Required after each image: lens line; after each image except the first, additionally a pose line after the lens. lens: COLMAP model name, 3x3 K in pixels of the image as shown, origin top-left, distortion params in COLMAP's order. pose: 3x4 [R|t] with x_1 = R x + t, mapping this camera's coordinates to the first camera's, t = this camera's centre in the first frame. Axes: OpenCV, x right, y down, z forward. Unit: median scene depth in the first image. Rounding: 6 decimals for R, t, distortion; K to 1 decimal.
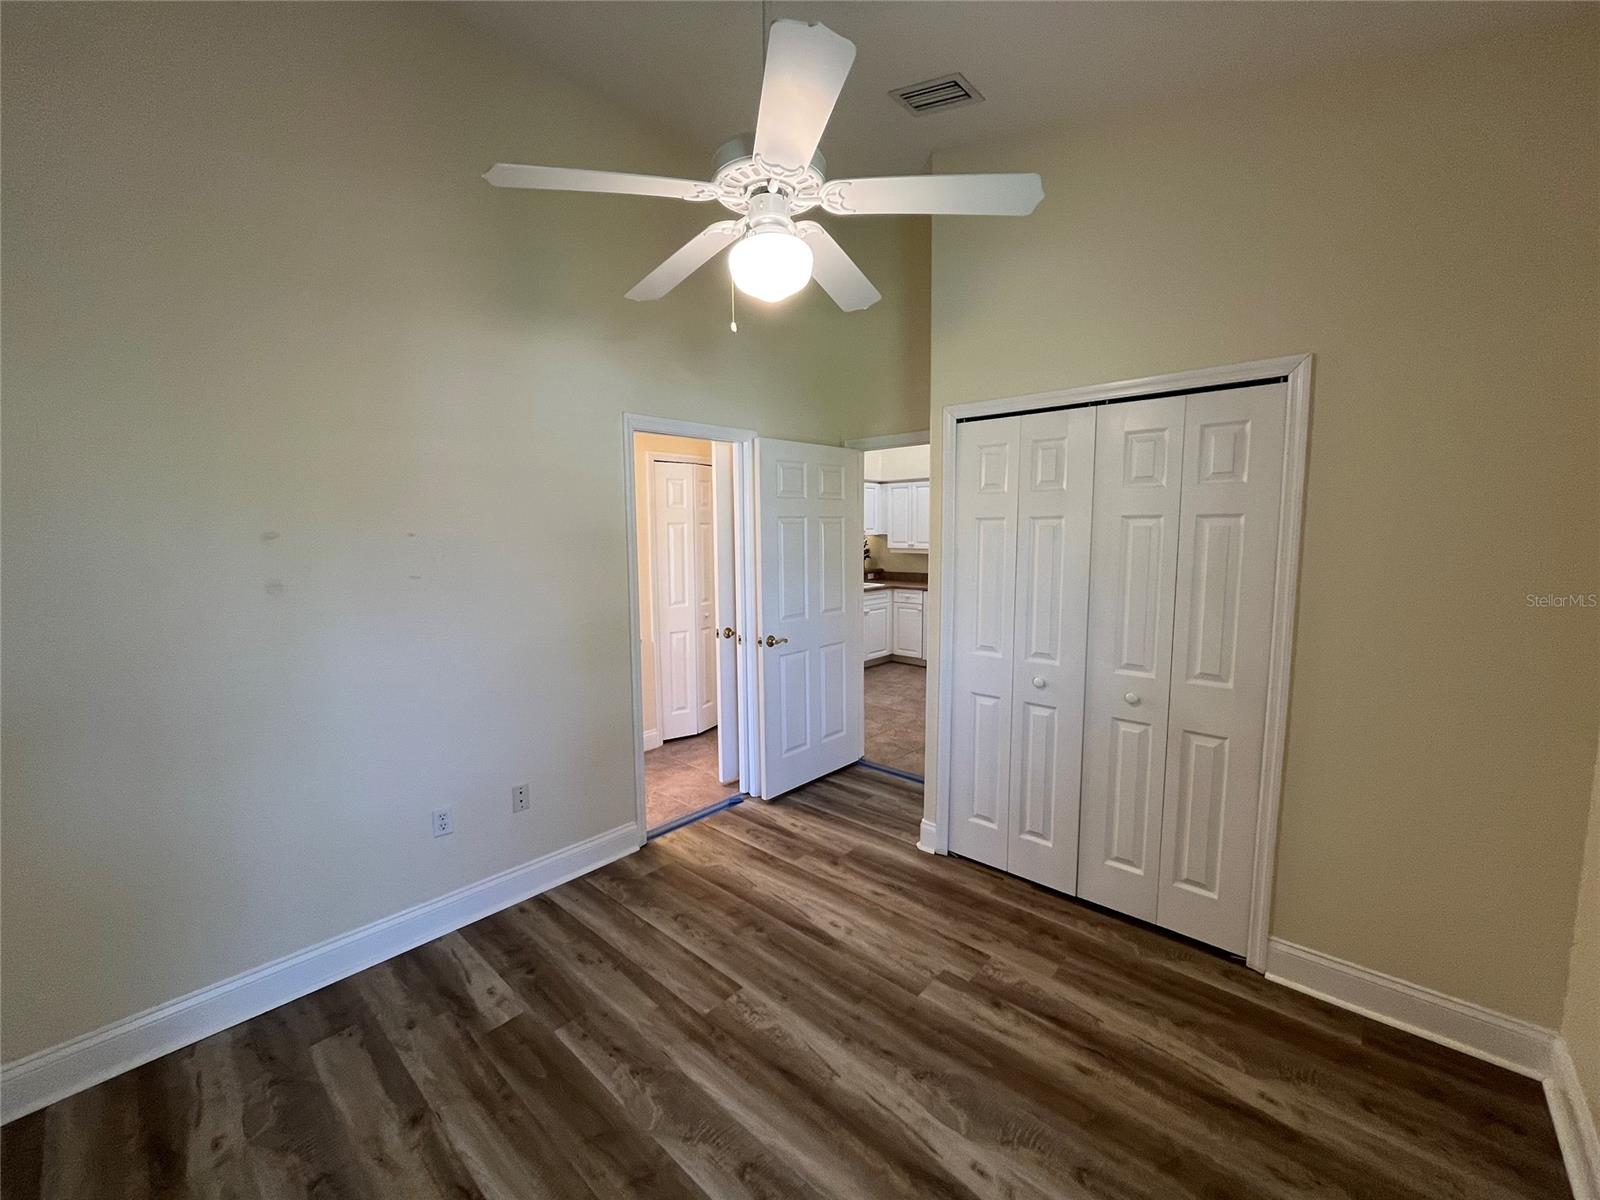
lens RADIAL K [[650.1, 0, 796.3], [0, 650.1, 602.4], [0, 0, 1]] dist [-0.002047, -0.000109]
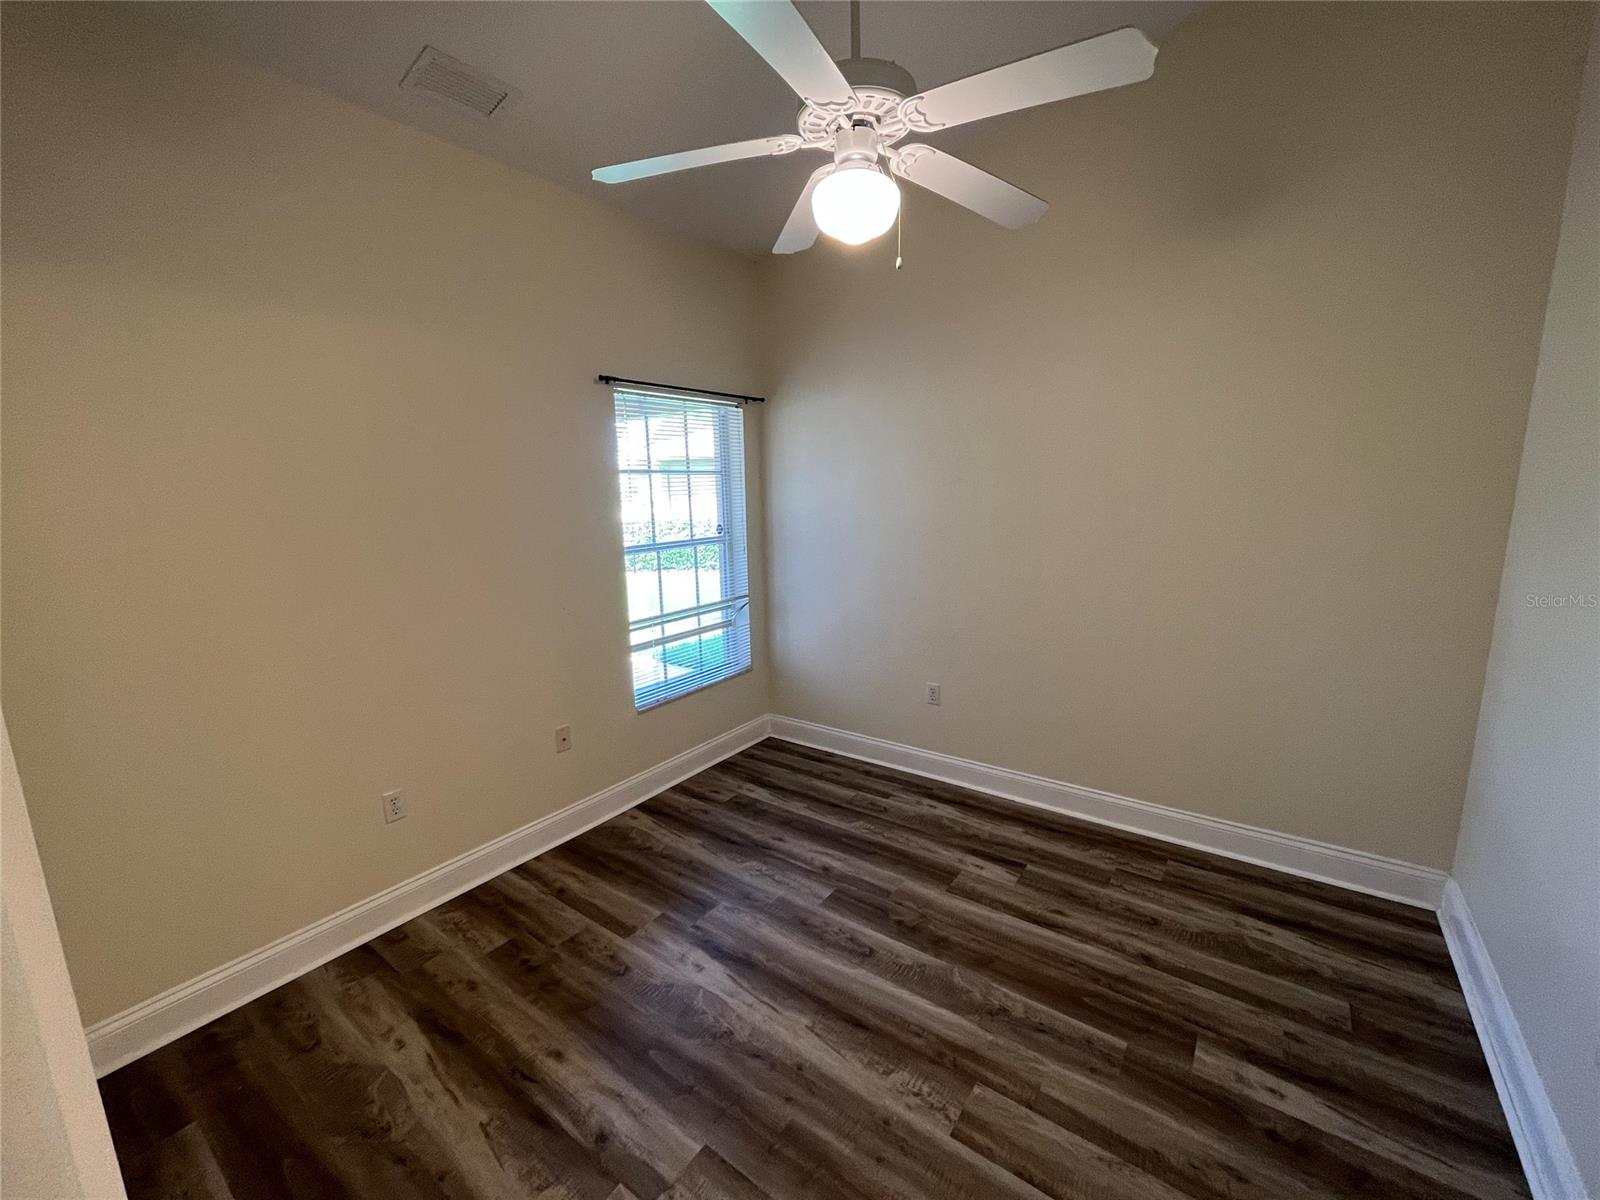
lens RADIAL K [[650.1, 0, 796.3], [0, 650.1, 602.4], [0, 0, 1]] dist [-0.002047, -0.000109]
pose [[-0.994045, 0.051332, -0.096127, 0.139516], [0.020551, 0.954586, 0.297227, -0.199681], [0.107018, 0.293482, -0.949956, 1.696323]]
